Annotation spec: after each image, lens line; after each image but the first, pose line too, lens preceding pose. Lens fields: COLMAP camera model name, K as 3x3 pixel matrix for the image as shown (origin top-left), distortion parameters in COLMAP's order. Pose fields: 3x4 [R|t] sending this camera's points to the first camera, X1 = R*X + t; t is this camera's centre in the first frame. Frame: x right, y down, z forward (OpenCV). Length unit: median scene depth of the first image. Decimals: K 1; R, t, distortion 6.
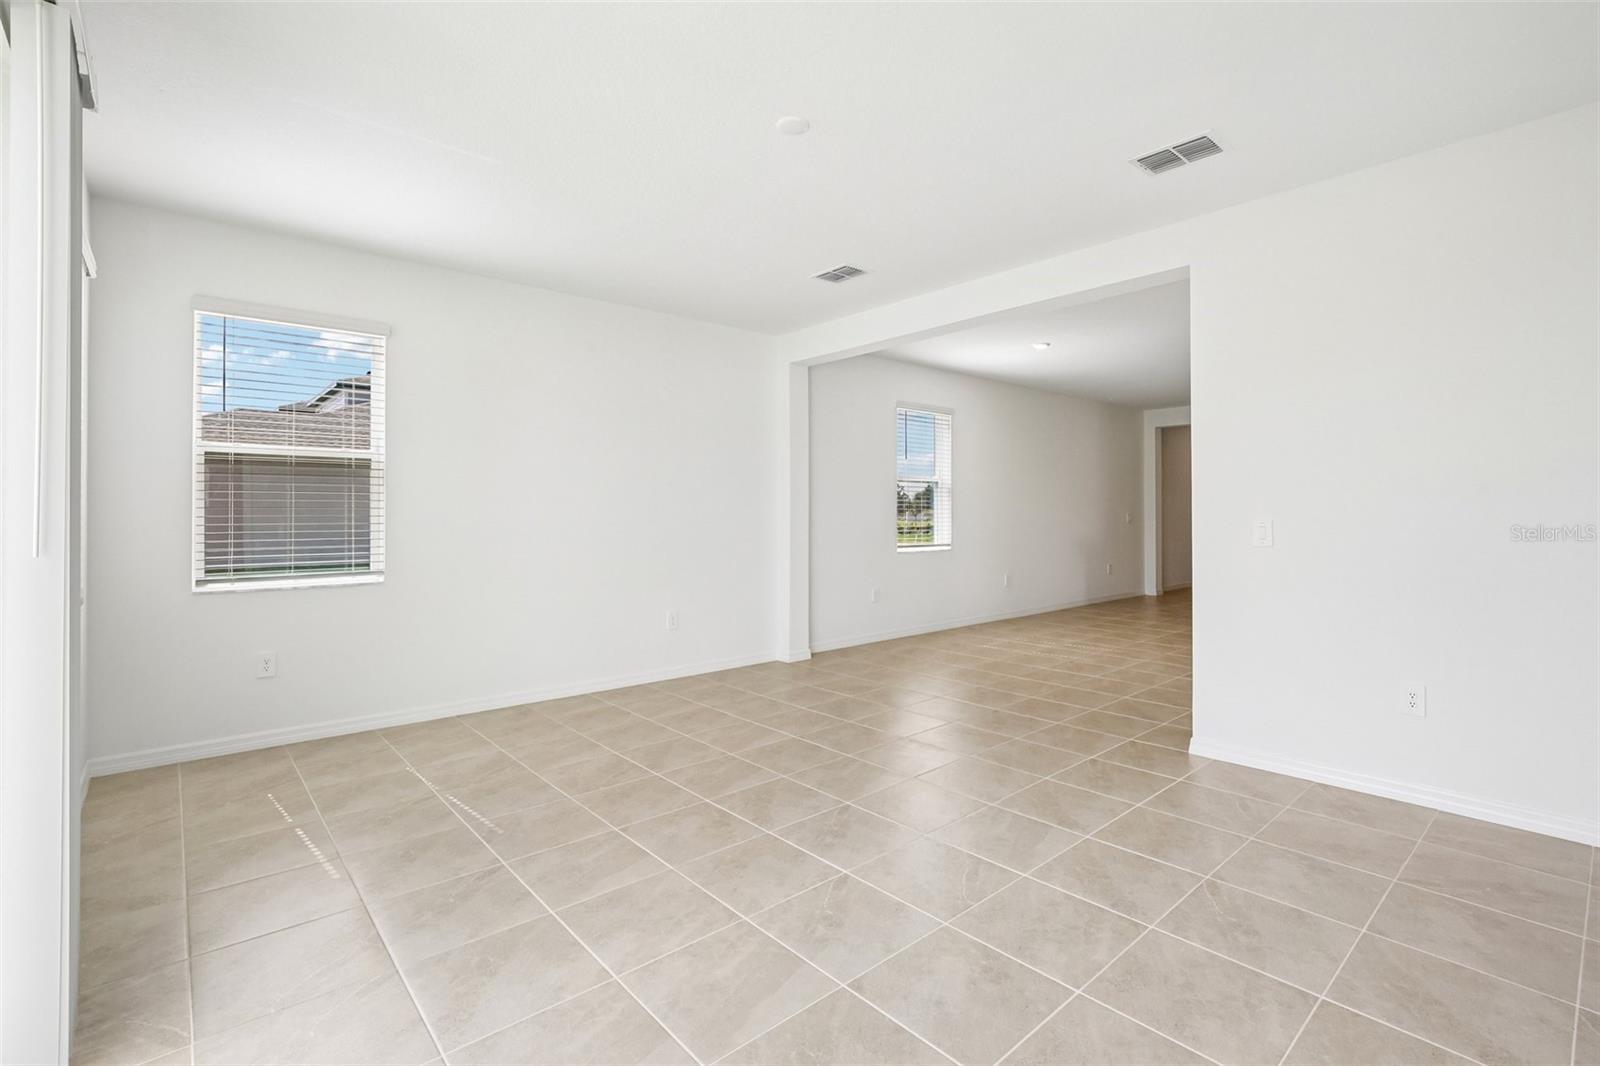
lens RADIAL K [[721.0, 0, 812.5], [0, 721.0, 529.8], [0, 0, 1]] dist [-0.018252, 0.007393]
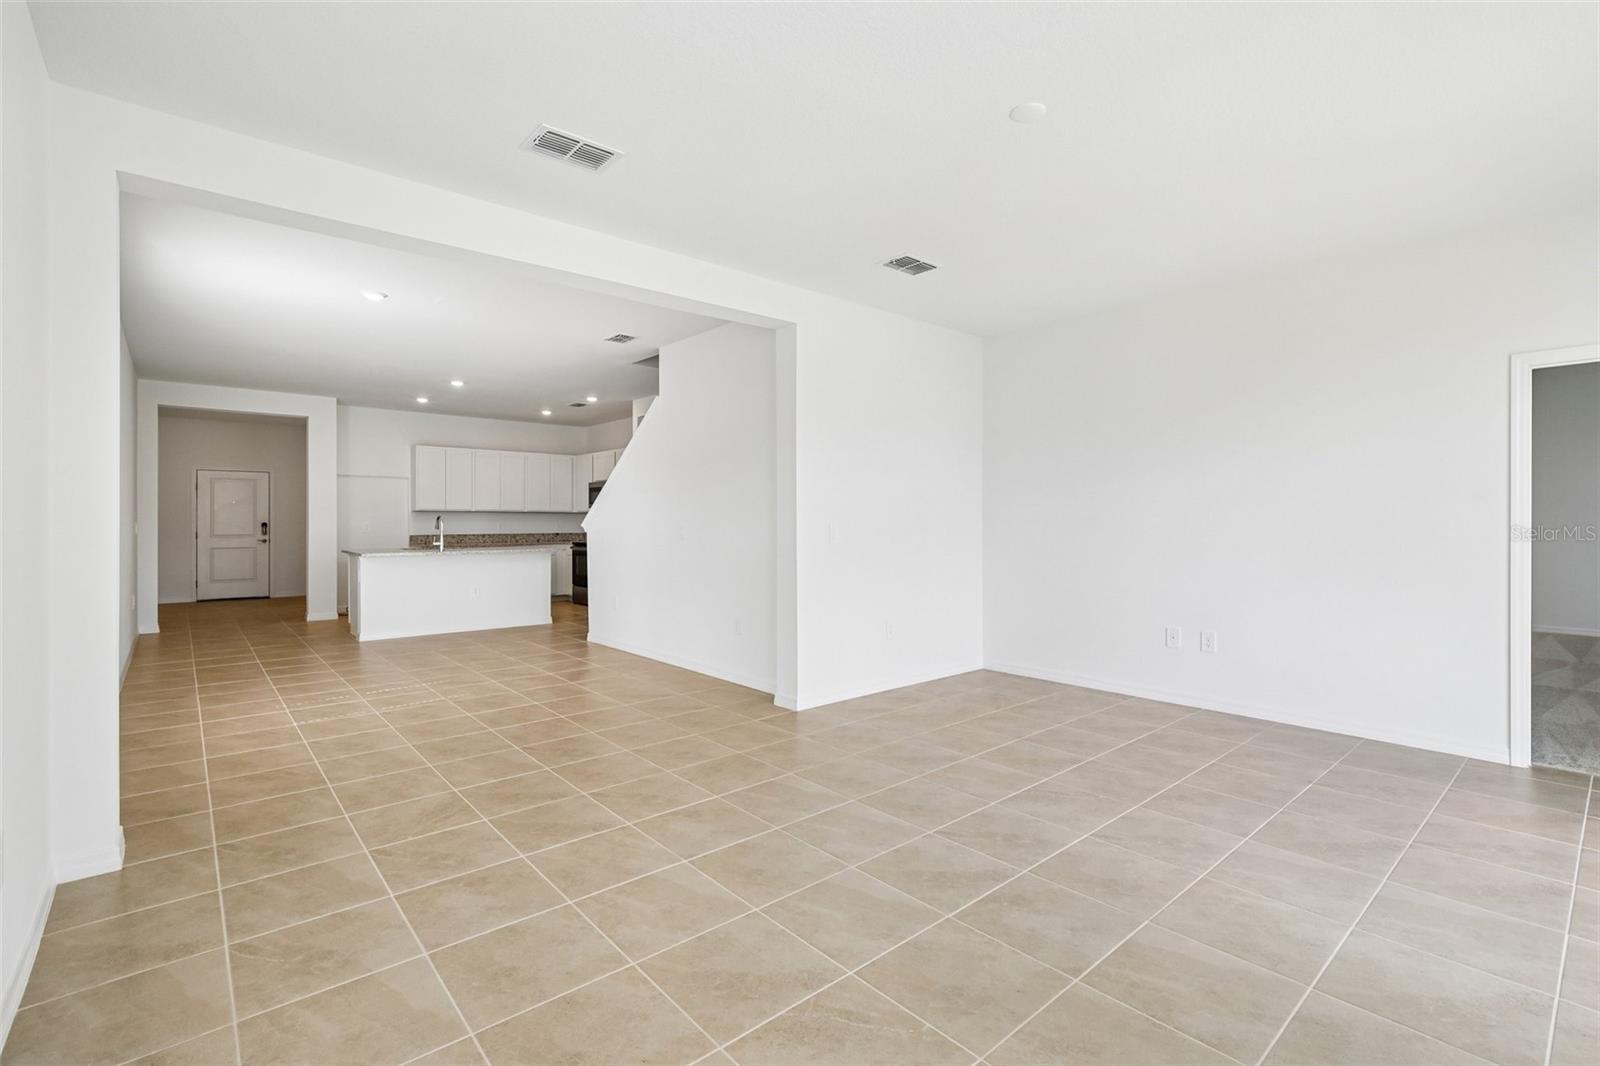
lens RADIAL K [[721.0, 0, 832.9], [0, 721.0, 513.9], [0, 0, 1]] dist [-0.018252, 0.007393]
pose [[0.005821, 0.011736, 0.999914, -0.924626], [0.025429, 0.999606, -0.011881, -0.017796], [-0.999660, 0.025496, 0.005521, 1.179572]]
